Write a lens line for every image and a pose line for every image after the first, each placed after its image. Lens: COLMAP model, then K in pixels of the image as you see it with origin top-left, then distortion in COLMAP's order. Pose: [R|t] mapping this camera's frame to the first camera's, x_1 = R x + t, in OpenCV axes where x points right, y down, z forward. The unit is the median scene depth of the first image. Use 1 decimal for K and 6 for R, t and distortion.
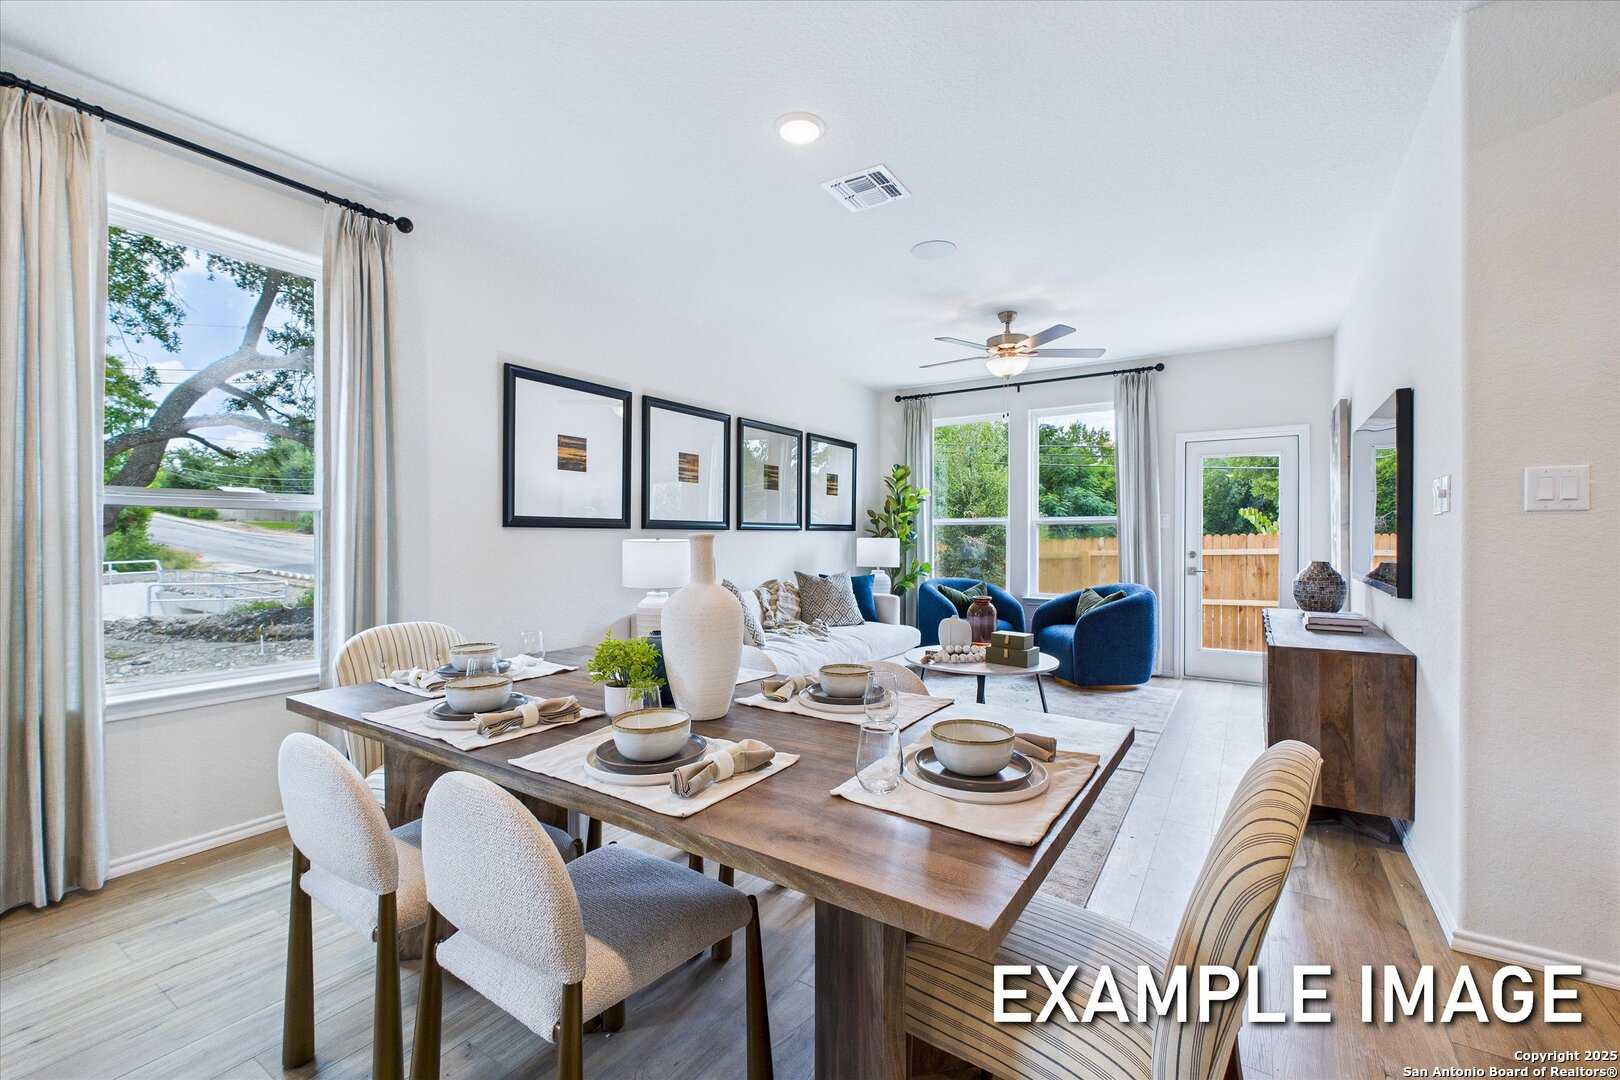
lens RADIAL K [[674.2, 0, 810.0], [0, 674.2, 540.0], [0, 0, 1]] dist [0.001600, 0.000159]
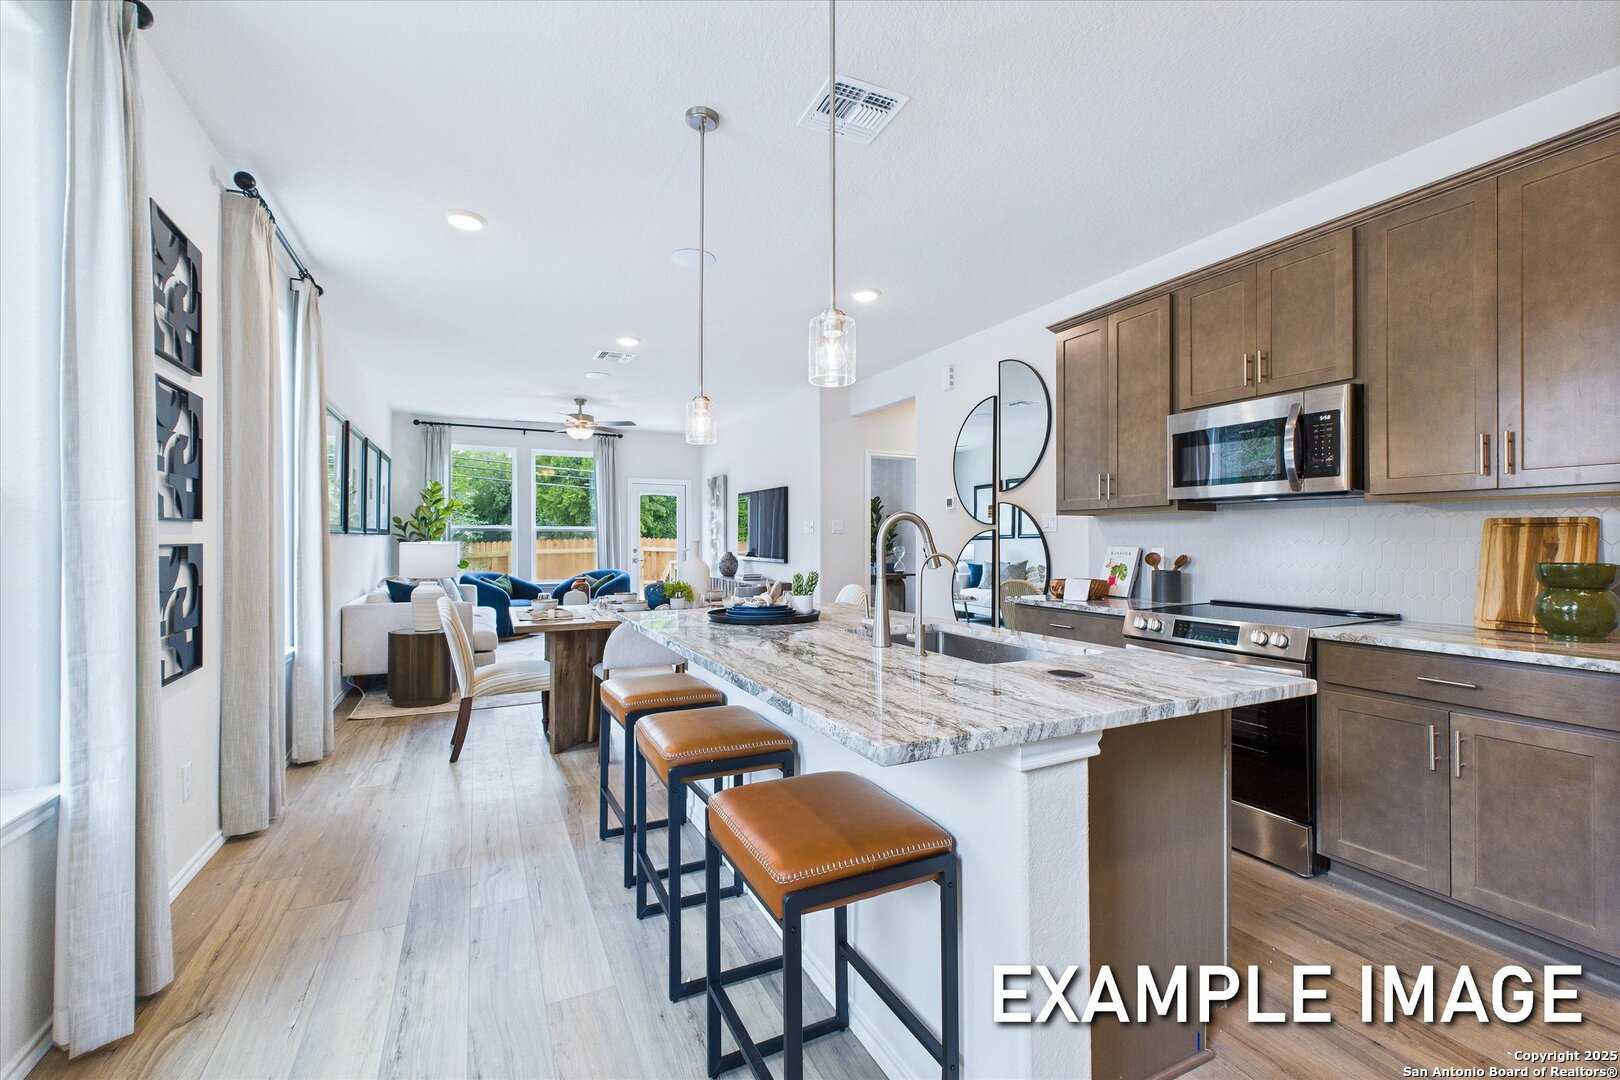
lens RADIAL K [[674.2, 0, 810.0], [0, 674.2, 540.0], [0, 0, 1]] dist [0.001600, 0.000159]
pose [[0.502720, -0.005122, 0.864434, -0.585716], [0.007726, 0.999969, 0.001432, -0.003820], [-0.864415, 0.005958, 0.502744, -0.187028]]
